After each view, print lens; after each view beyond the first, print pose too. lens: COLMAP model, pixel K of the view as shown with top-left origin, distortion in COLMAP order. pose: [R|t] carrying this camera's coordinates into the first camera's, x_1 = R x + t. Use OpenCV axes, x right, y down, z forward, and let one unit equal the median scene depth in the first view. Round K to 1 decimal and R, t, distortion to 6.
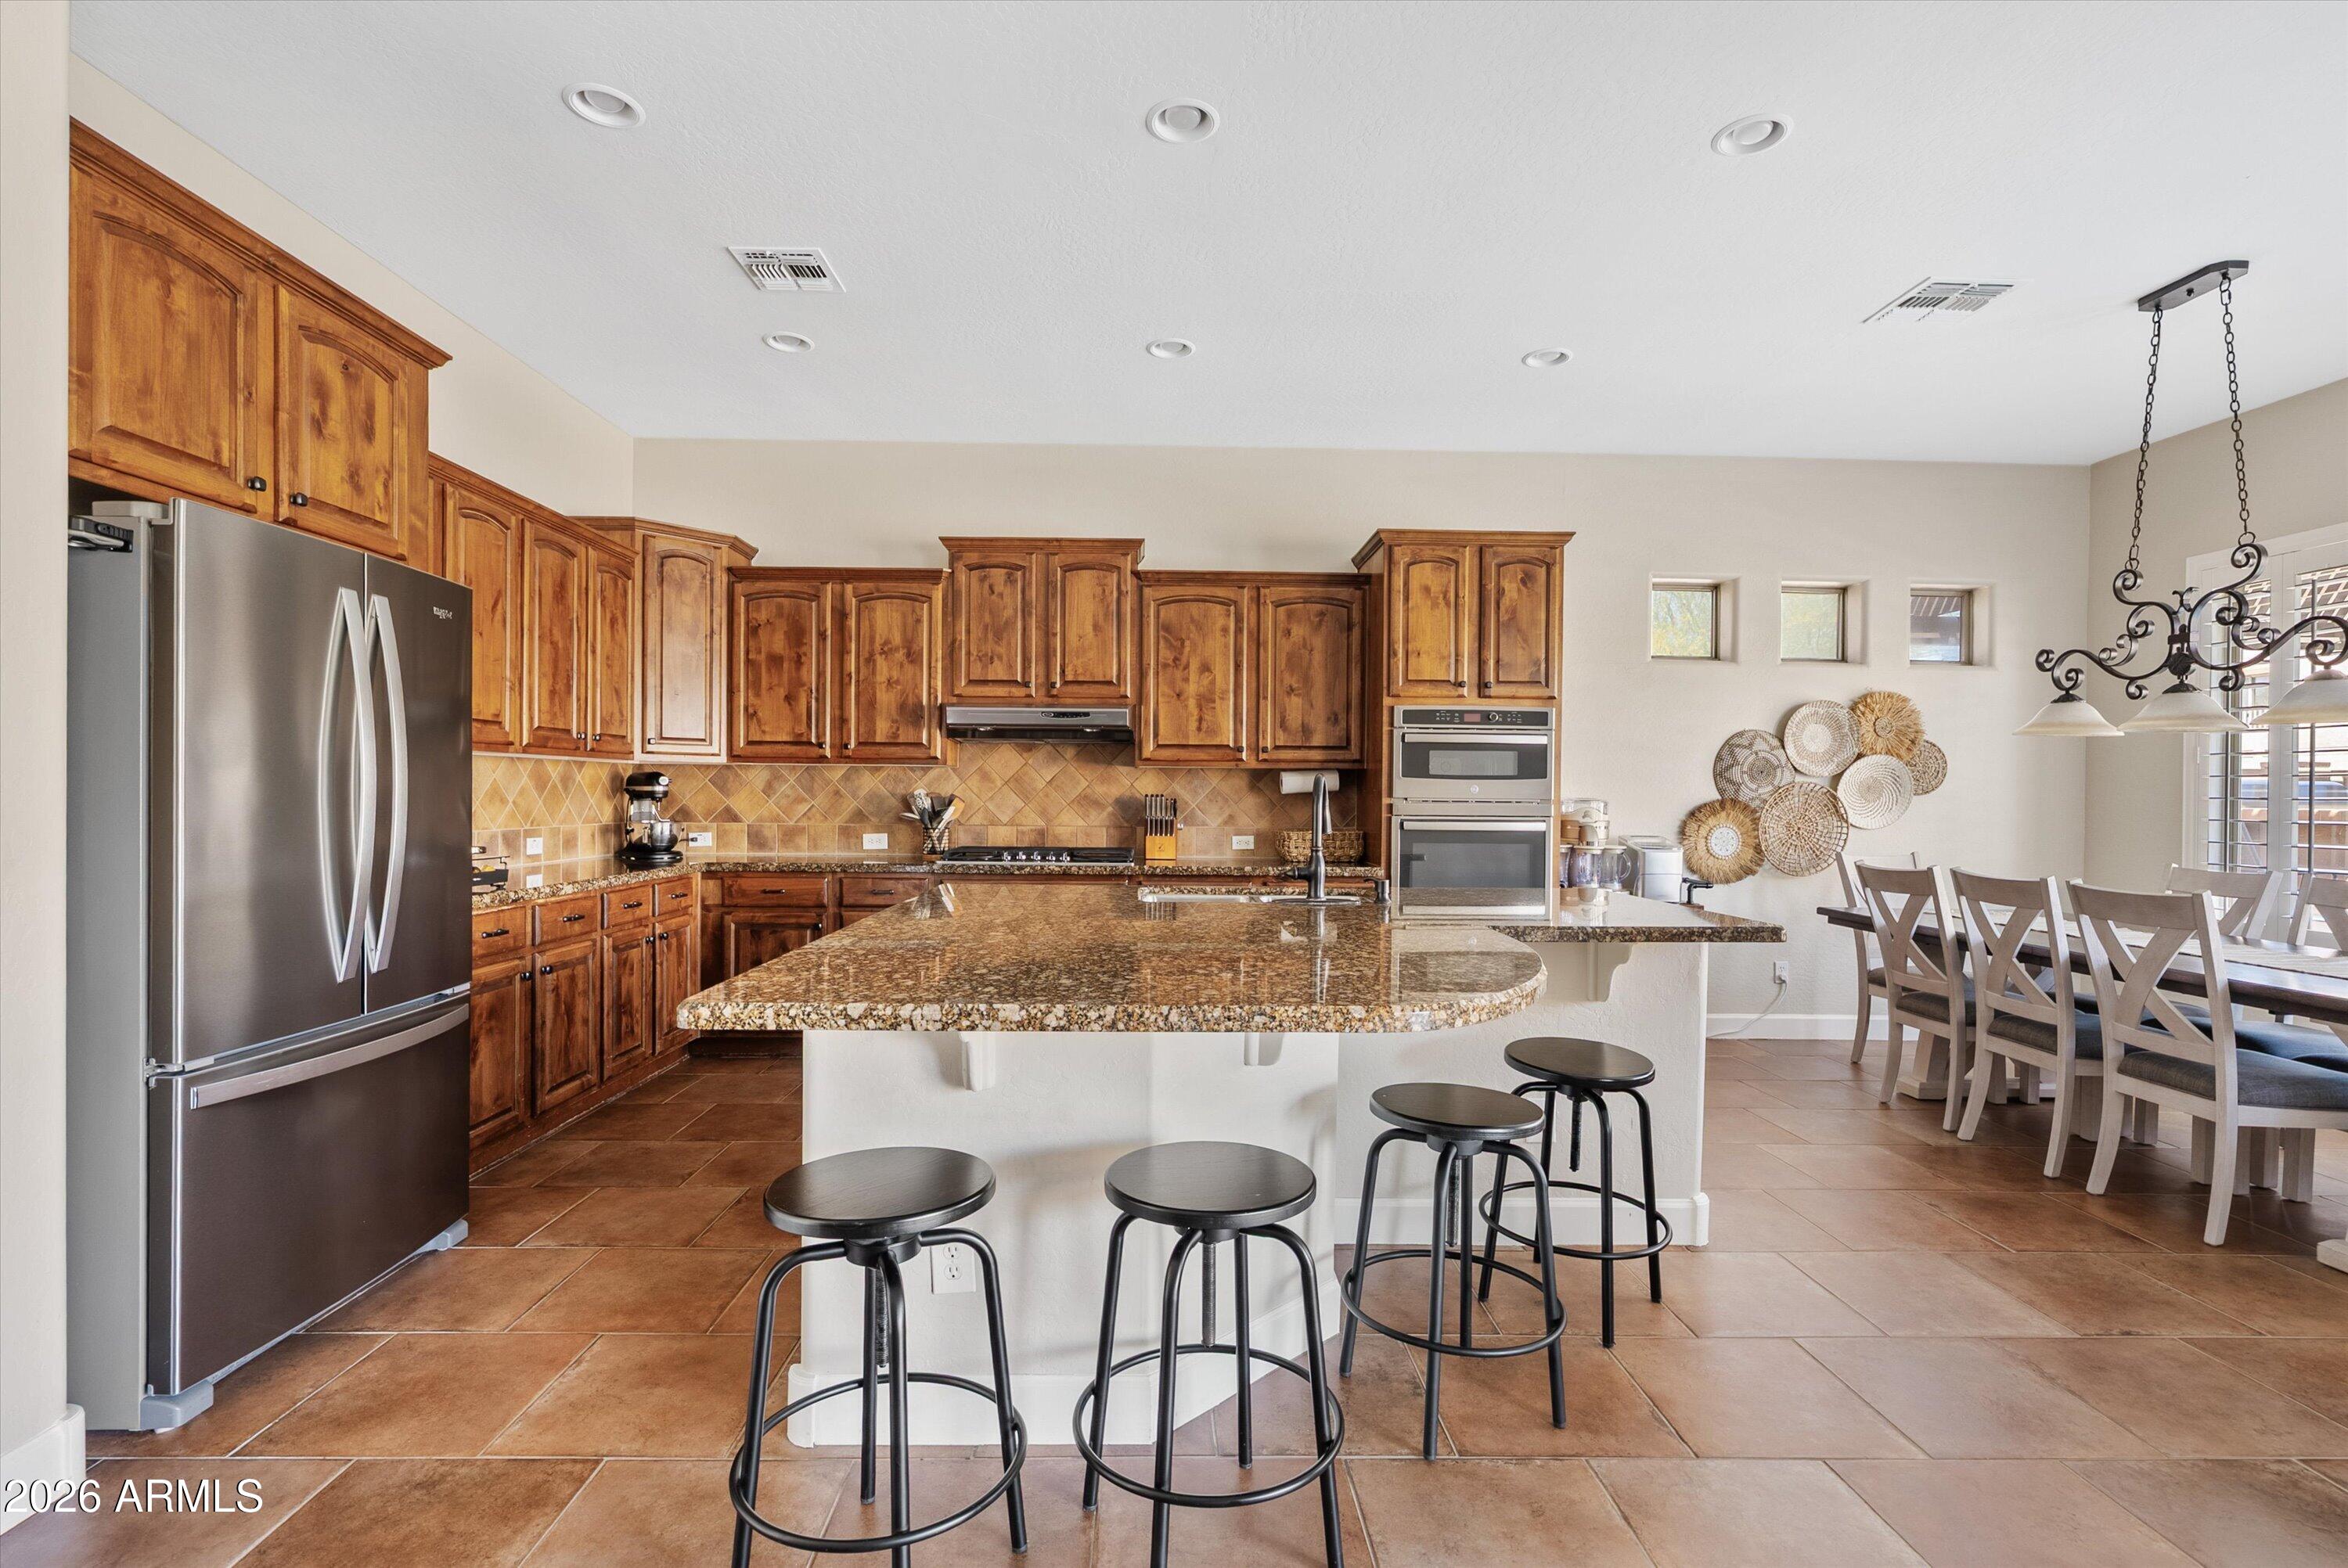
lens RADIAL K [[1075.5, 0, 1167.8], [0, 1075.5, 798.9], [0, 0, 1]] dist [-0.004885, 0.003031]
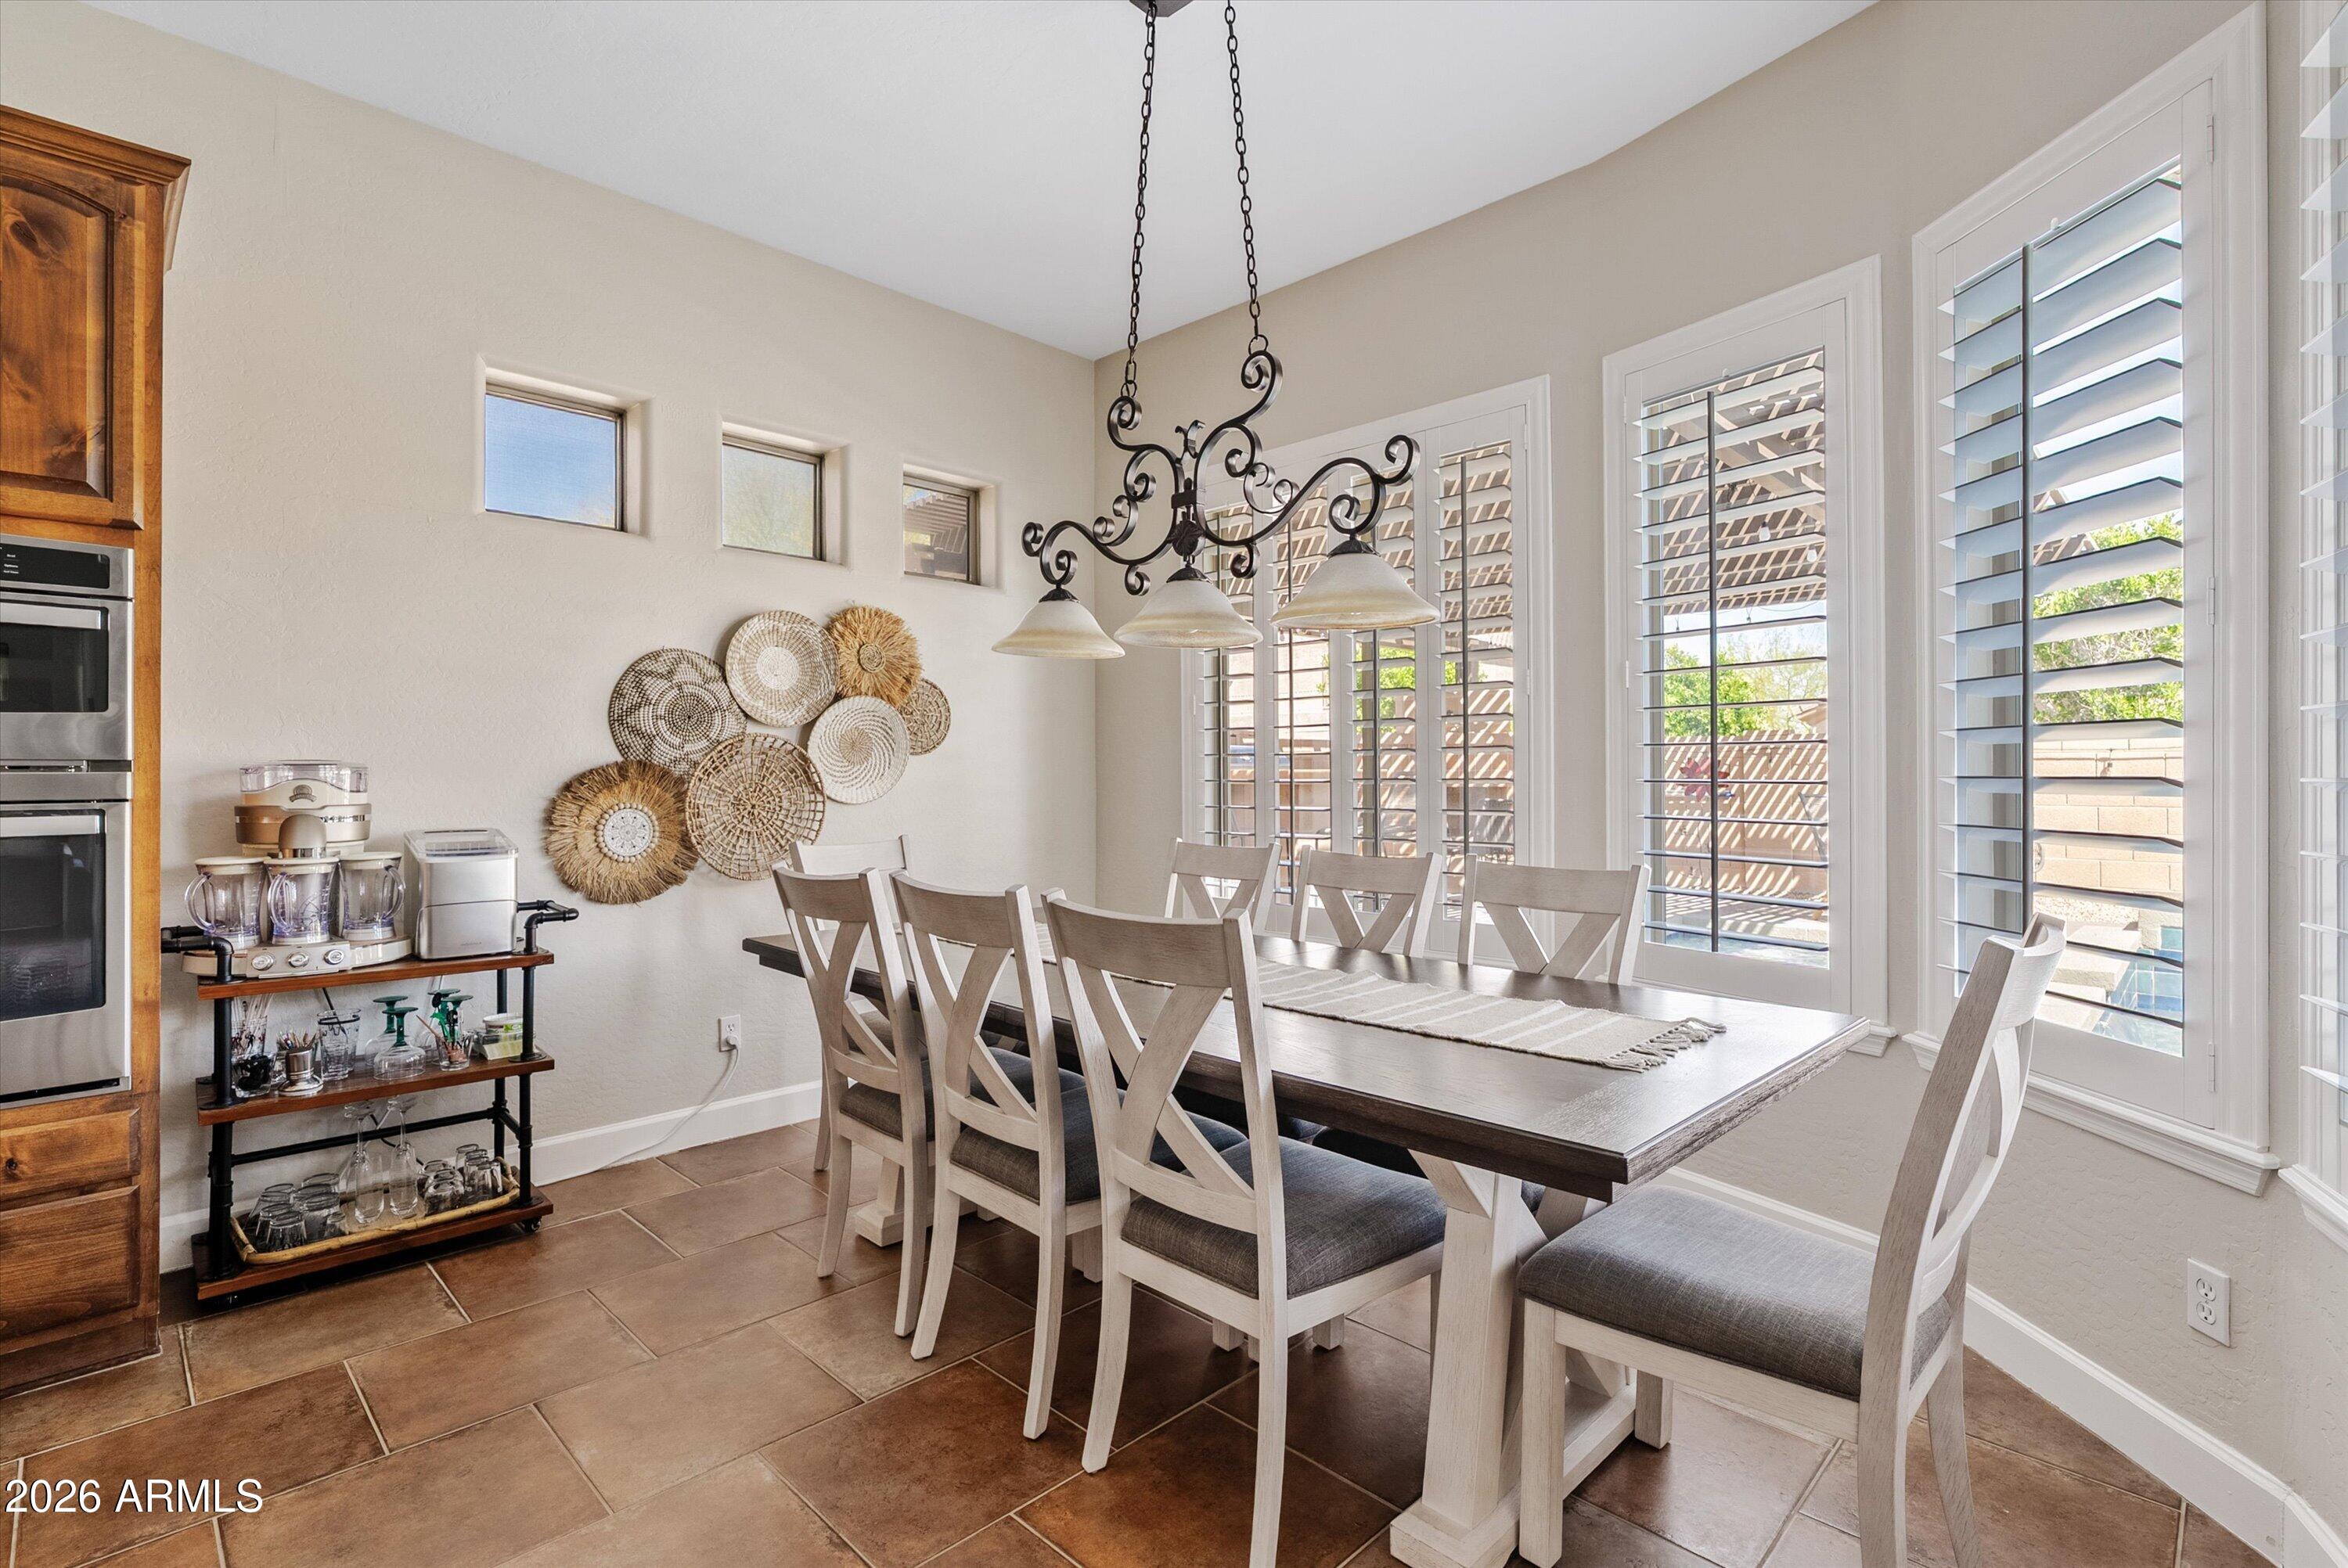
lens RADIAL K [[1075.5, 0, 1194.8], [0, 1075.5, 765.3], [0, 0, 1]] dist [-0.004885, 0.003031]
pose [[0.708434, -0.007922, 0.705733, 0.433065], [0.016174, 0.999857, -0.005013, 0.014007], [-0.705592, 0.014966, 0.708460, 0.478360]]
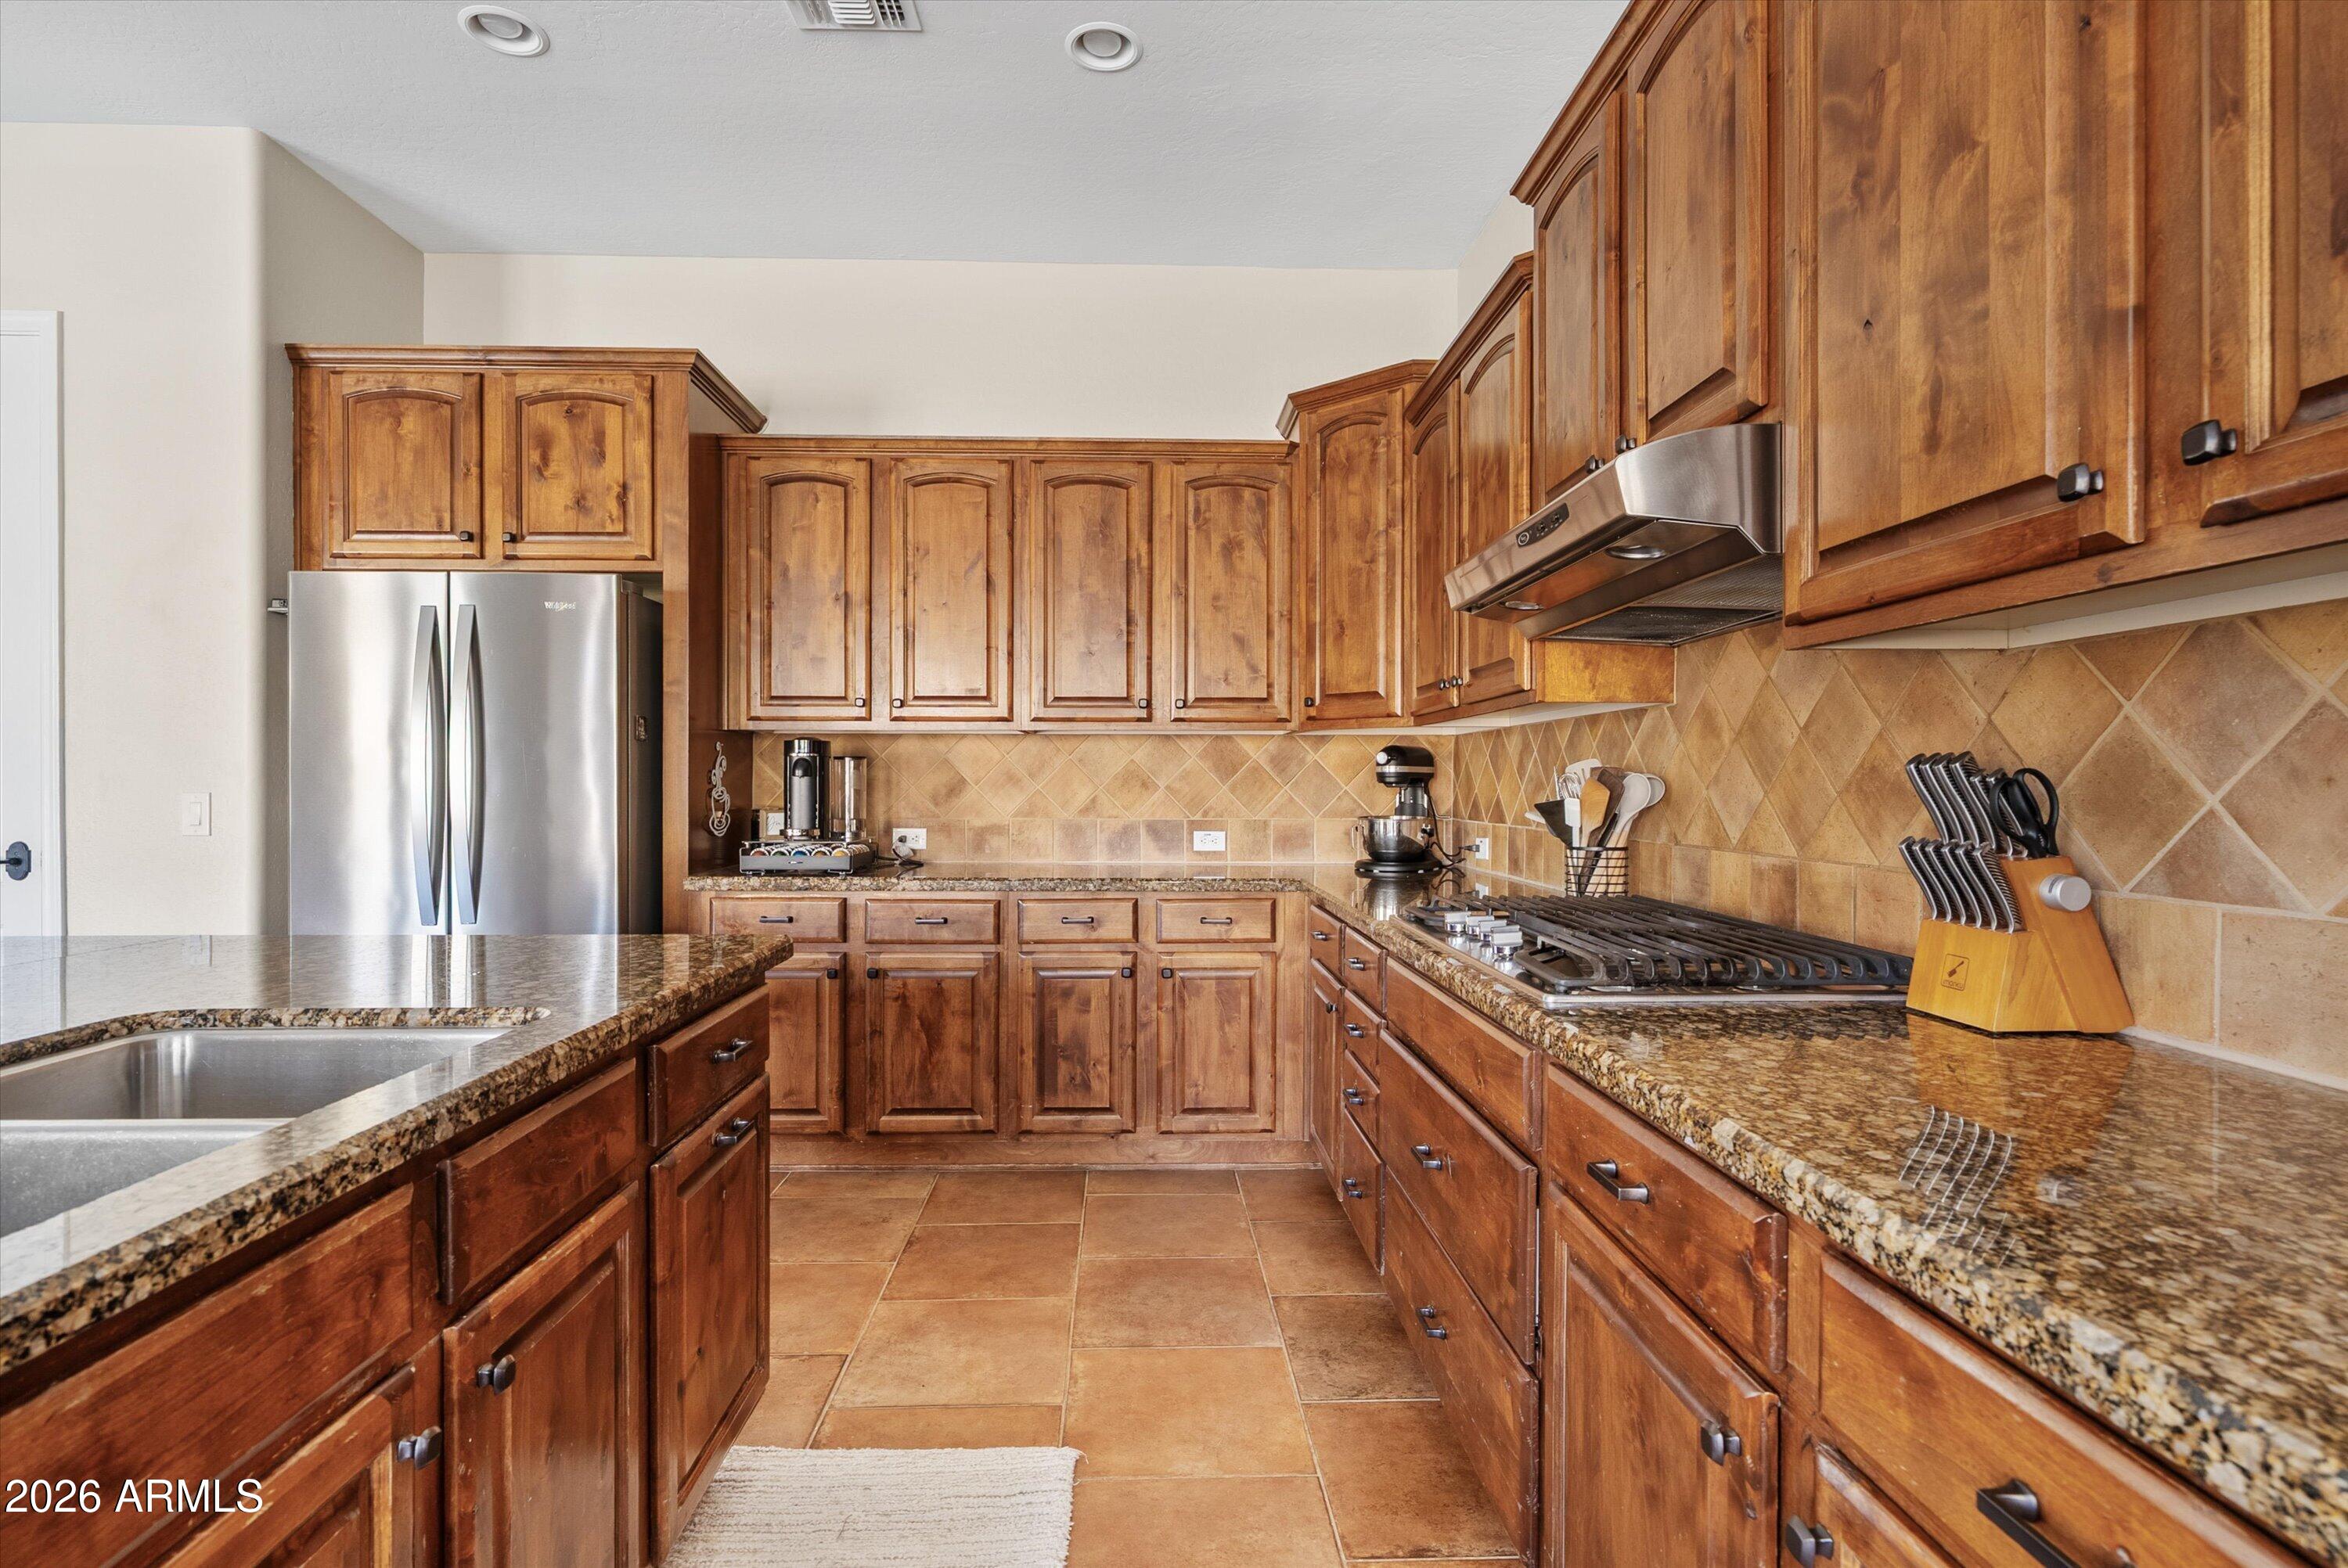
lens RADIAL K [[1138.8, 0, 1172.4], [0, 1138.8, 792.9], [0, 0, 1]] dist [-0.005756, -0.000236]
pose [[0.018320, -0.000051, -0.999832, 0.323999], [-0.006262, 0.999980, -0.000166, 0.008026], [0.999813, 0.006264, 0.018319, 1.082700]]
